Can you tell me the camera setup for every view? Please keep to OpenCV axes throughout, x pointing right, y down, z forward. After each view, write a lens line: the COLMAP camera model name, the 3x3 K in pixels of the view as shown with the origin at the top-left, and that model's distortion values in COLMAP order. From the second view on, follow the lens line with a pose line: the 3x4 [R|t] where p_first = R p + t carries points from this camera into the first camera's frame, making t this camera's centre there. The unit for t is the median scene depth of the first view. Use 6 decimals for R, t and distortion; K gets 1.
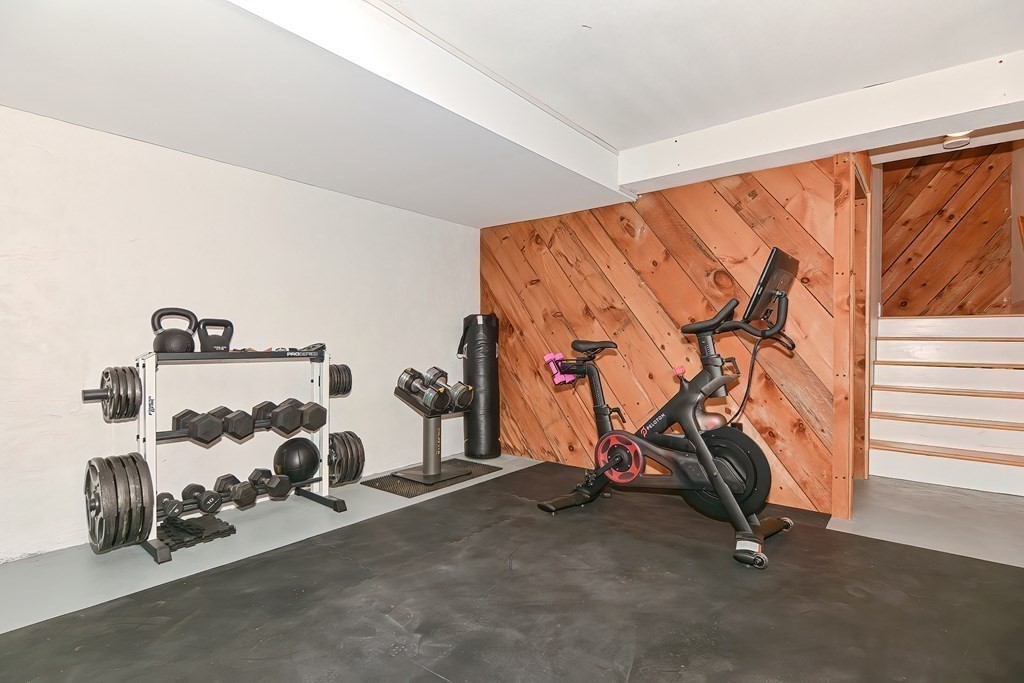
lens RADIAL K [[499.9, 0, 514.4], [0, 499.9, 341.1], [0, 0, 1]] dist [-0.005725, -0.001284]
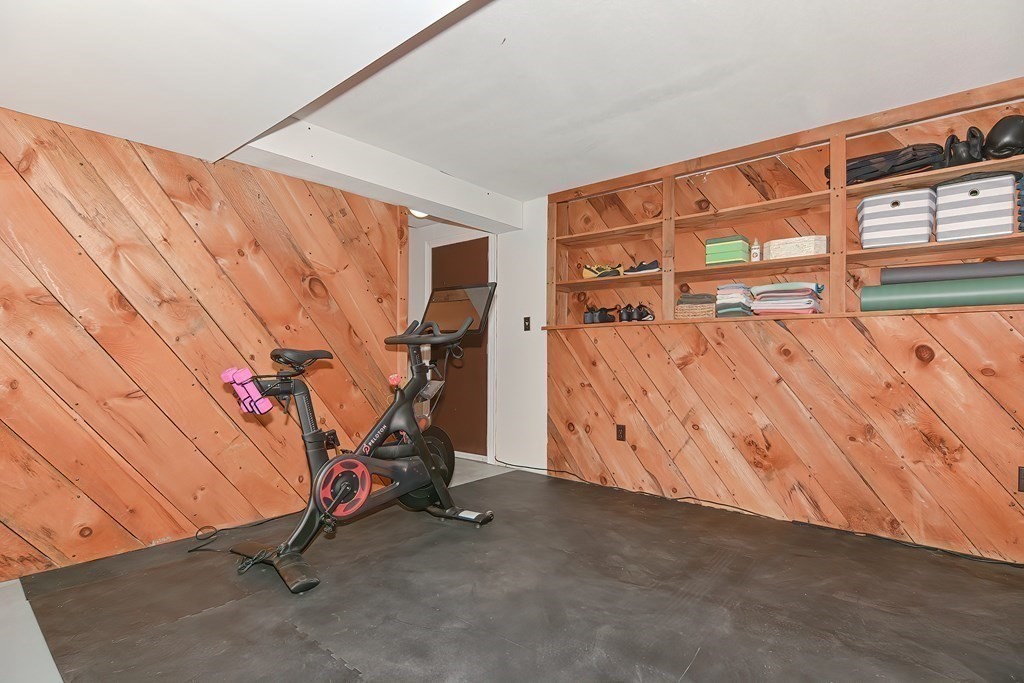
lens RADIAL K [[499.9, 0, 493.1], [0, 499.9, 352.3], [0, 0, 1]] dist [-0.005725, -0.001284]
pose [[0.048617, 0.001235, 0.998817, -0.658502], [-0.006616, 0.999978, -0.000915, 0.002363], [-0.998796, -0.006564, 0.048624, 0.733921]]
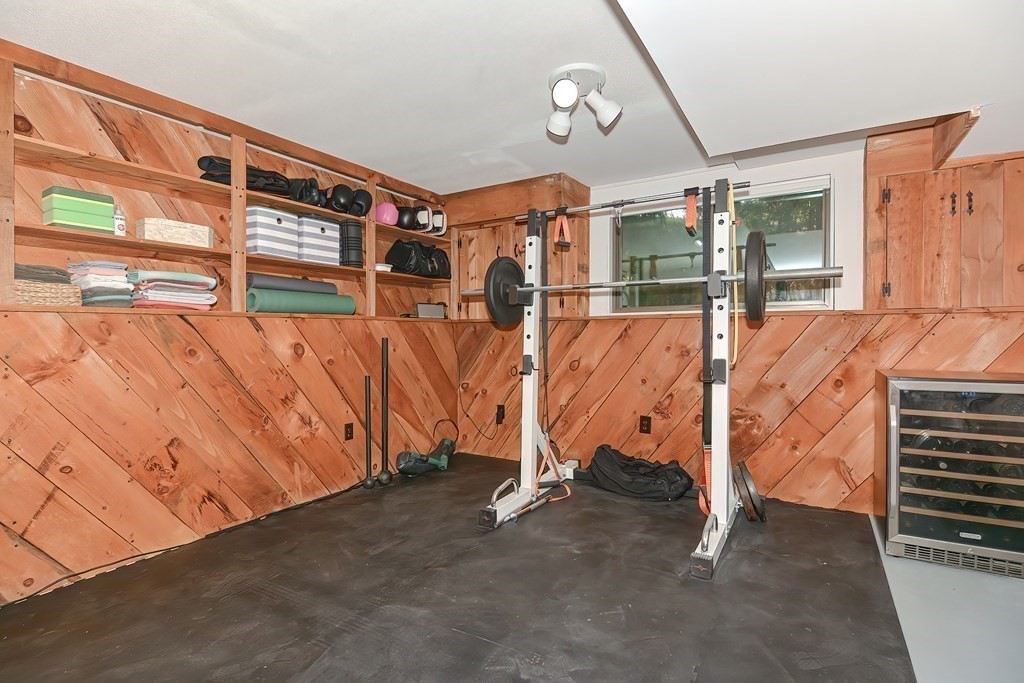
lens RADIAL K [[499.9, 0, 513.5], [0, 499.9, 342.7], [0, 0, 1]] dist [-0.005725, -0.001284]
pose [[-0.991658, 0.004057, -0.128835, -0.032875], [0.001714, 0.999831, 0.018296, -0.037888], [0.128888, 0.017922, -0.991497, 1.181878]]
